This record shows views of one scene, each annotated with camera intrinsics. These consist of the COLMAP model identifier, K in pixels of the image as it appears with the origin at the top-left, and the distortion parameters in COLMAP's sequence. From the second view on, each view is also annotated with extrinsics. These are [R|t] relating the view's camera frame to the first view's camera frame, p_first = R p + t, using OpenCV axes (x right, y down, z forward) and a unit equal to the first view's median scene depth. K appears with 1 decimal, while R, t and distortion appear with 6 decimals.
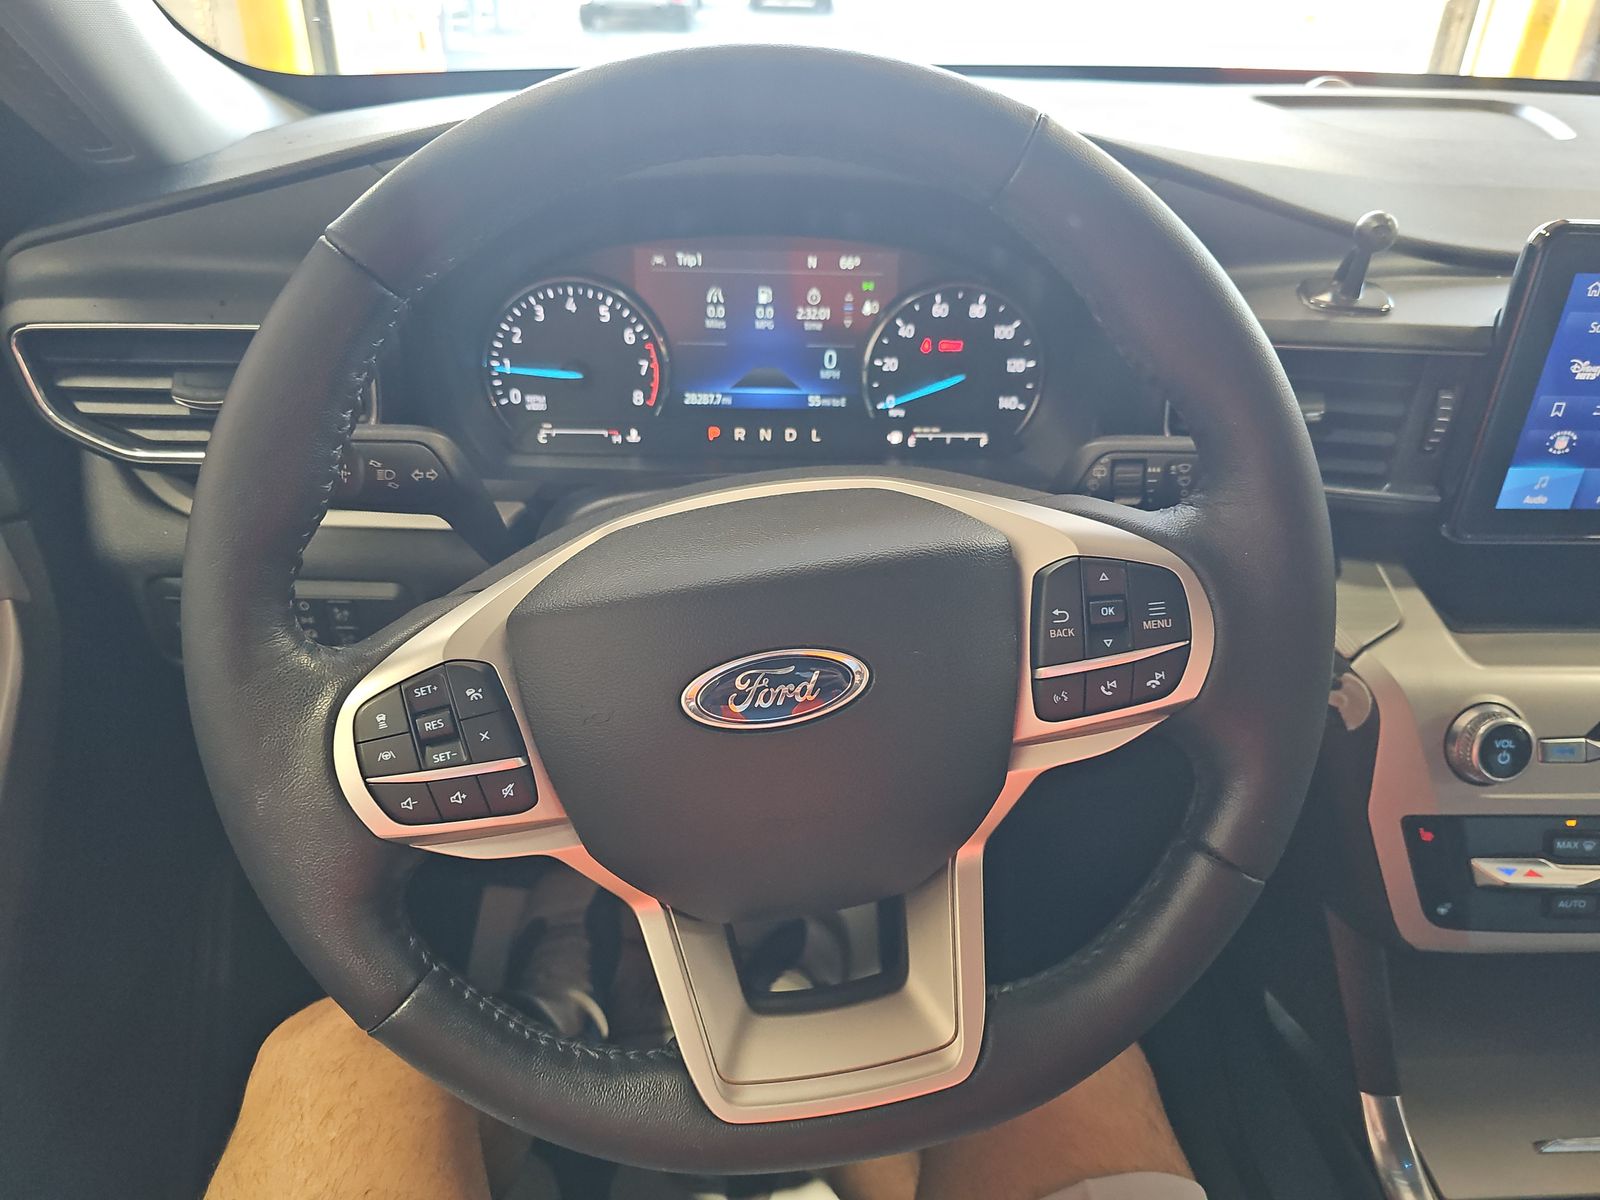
lens RADIAL K [[1068.5, 0, 799.4], [0, 1068.5, 640.4], [0, 0, 1]] dist [0.005525, -0.053465]
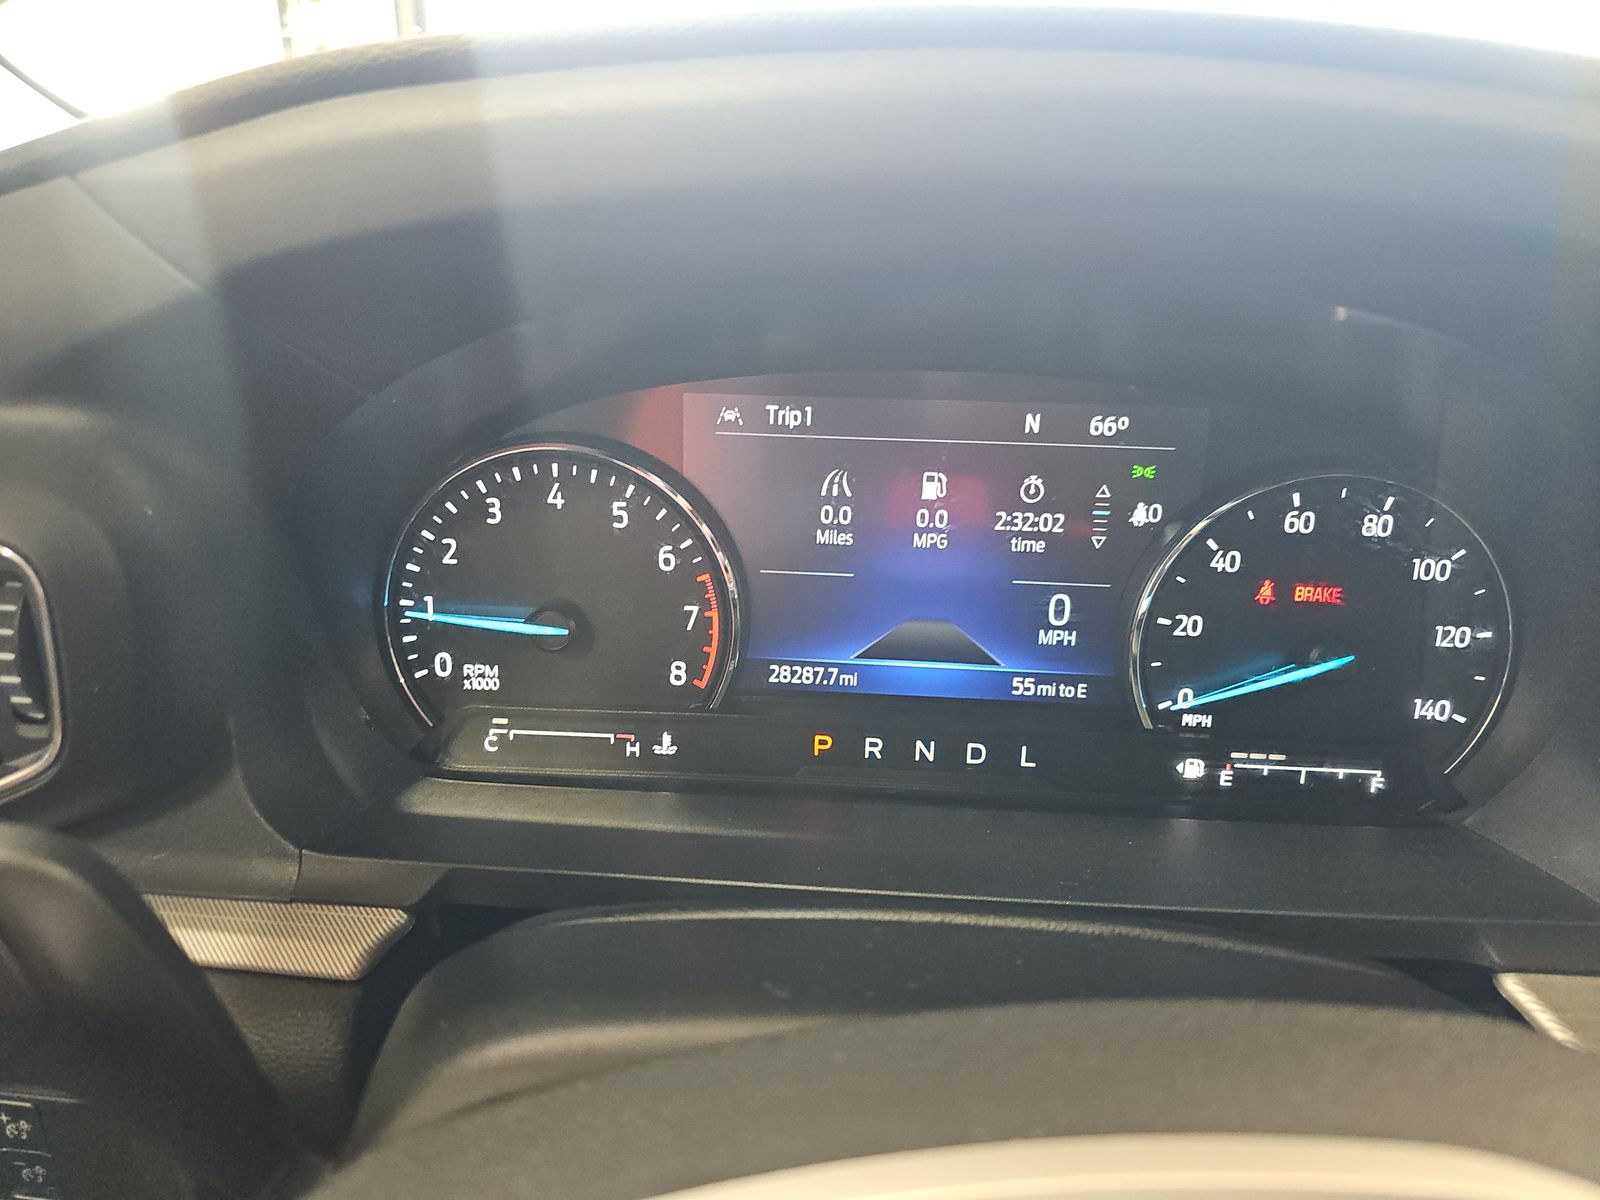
lens RADIAL K [[1071.4, 0, 800.0], [0, 1071.4, 600.0], [0, 0, 1]] dist [0.000317, -0.250843]
pose [[0.996432, 0.025859, -0.080344, -0.054110], [-0.042596, 0.975863, -0.214191, -0.158549], [0.072866, 0.216849, 0.973482, 0.512691]]
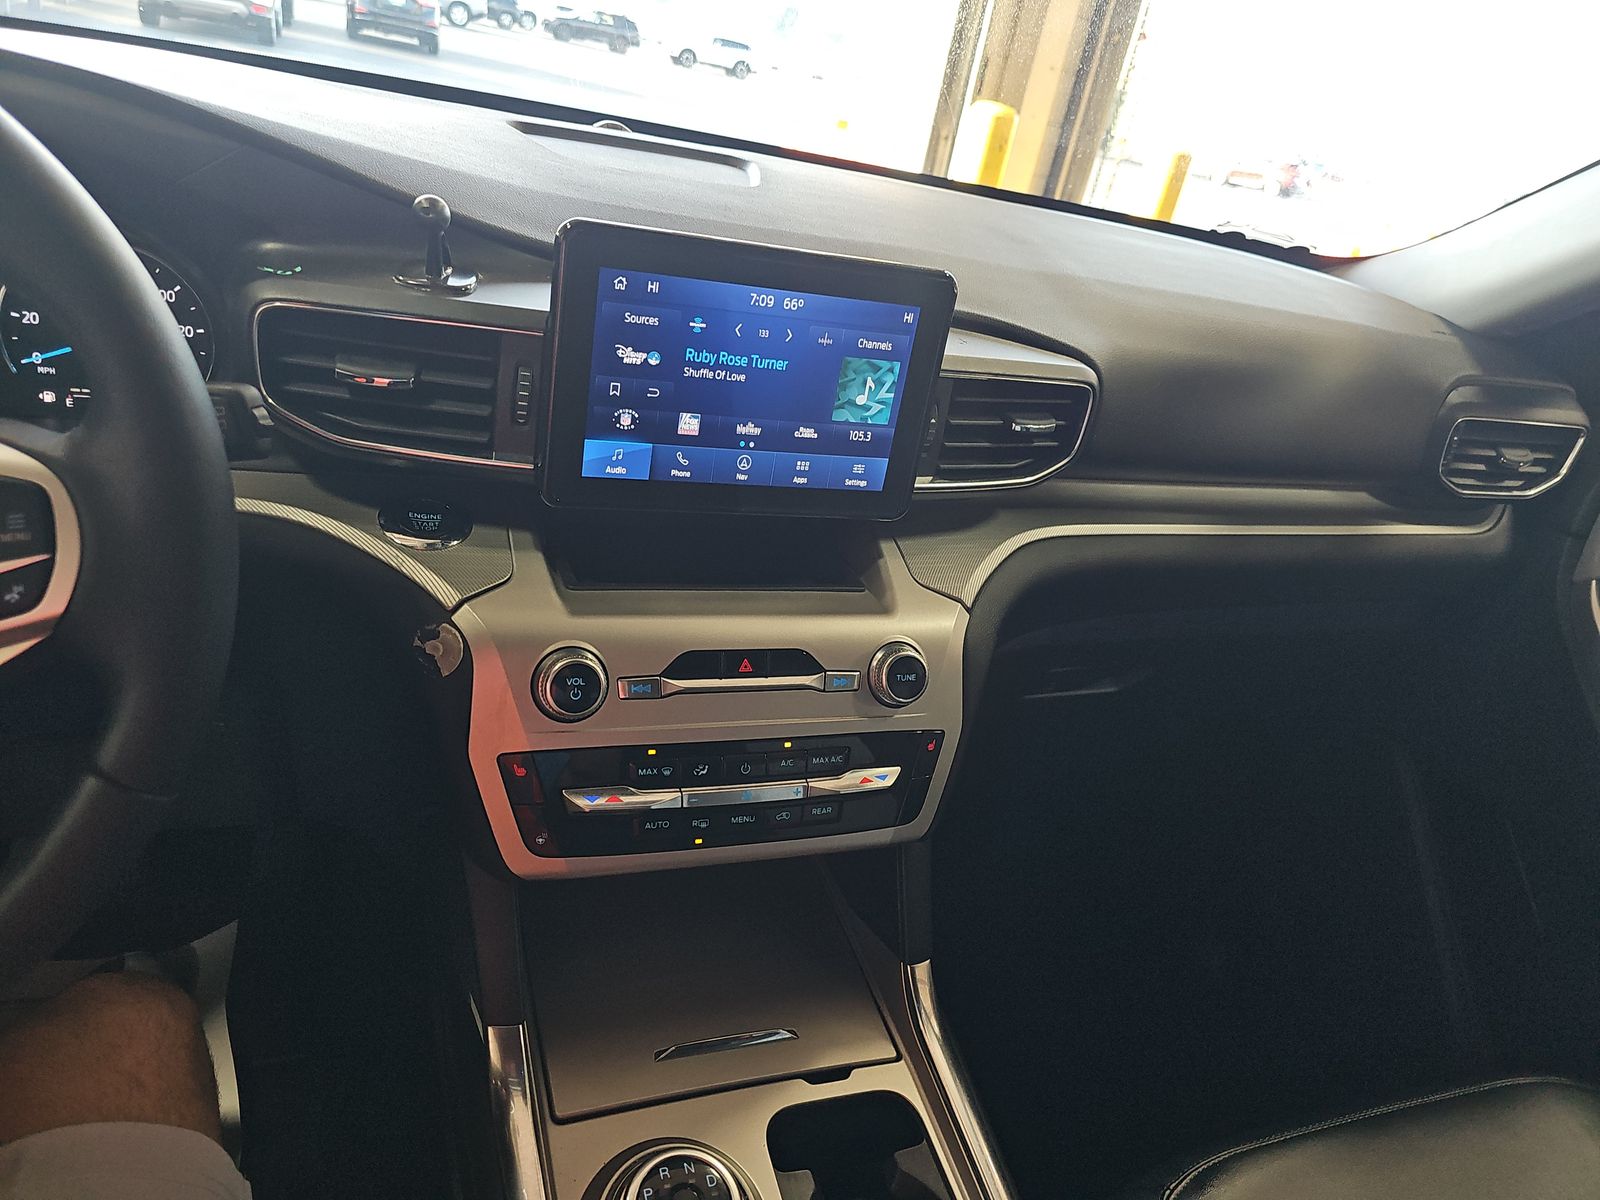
lens RADIAL K [[1069.1, 0, 800.0], [0, 1069.1, 600.0], [0, 0, 1]] dist [0.003608, 0.001376]
pose [[0.927567, -0.000547, 0.373655, 0.363928], [0.028584, 0.997173, -0.069496, 0.075866], [-0.372561, 0.075142, 0.924961, -0.109438]]
